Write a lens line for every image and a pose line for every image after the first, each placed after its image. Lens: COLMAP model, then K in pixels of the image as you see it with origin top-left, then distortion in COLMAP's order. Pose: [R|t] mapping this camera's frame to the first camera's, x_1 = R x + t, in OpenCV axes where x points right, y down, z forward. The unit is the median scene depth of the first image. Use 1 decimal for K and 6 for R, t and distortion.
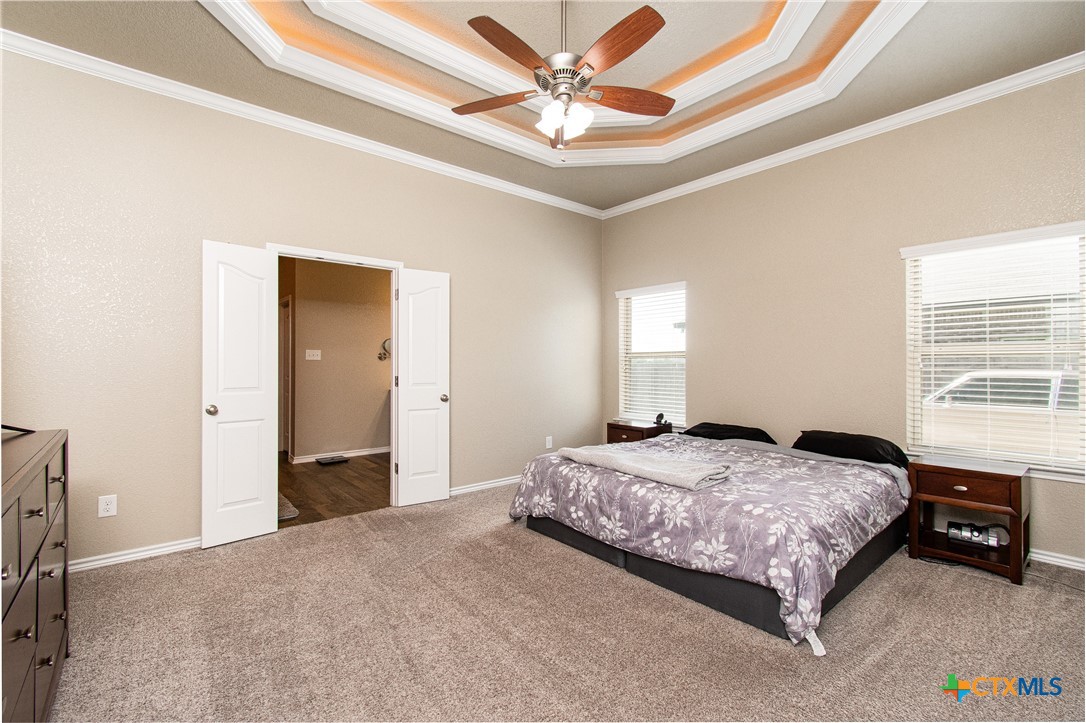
lens RADIAL K [[475.5, 0, 543.0], [0, 475.5, 361.5], [0, 0, 1]] dist [0.001135, 0.000097]
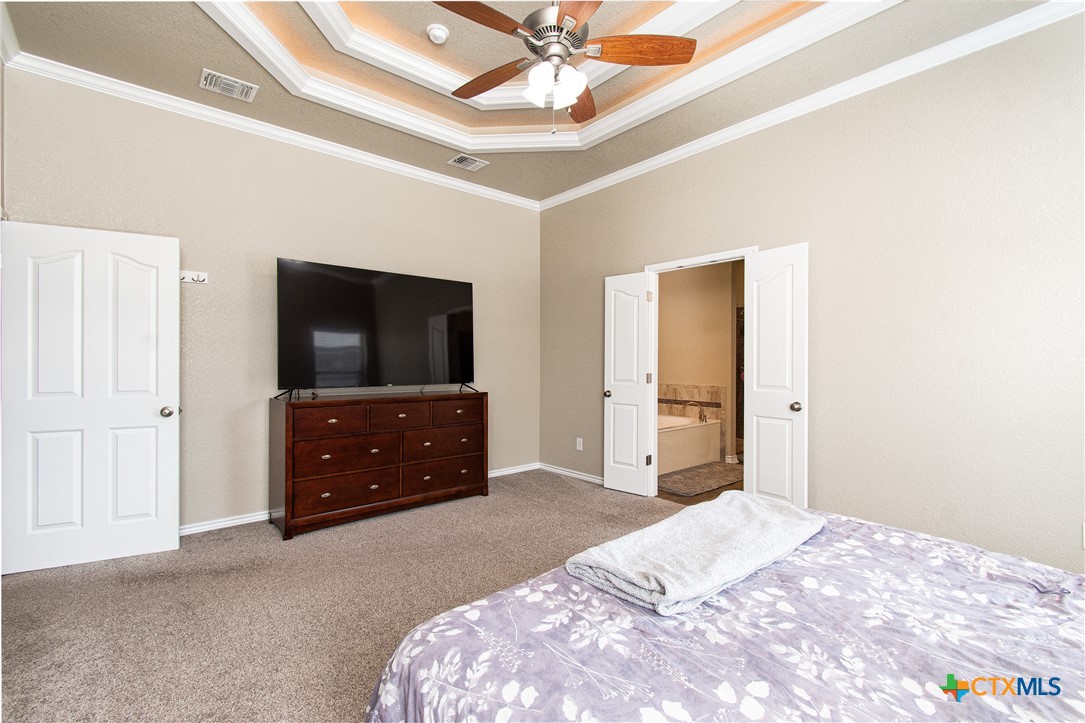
lens RADIAL K [[475.0, 0, 542.5], [0, 475.0, 361.5], [0, 0, 1]] dist [0.001135, 0.000097]
pose [[0.004680, -0.002224, -0.999987, 0.774773], [-0.005535, 0.999982, -0.002250, 0.009474], [0.999974, 0.005545, 0.004668, 0.818784]]
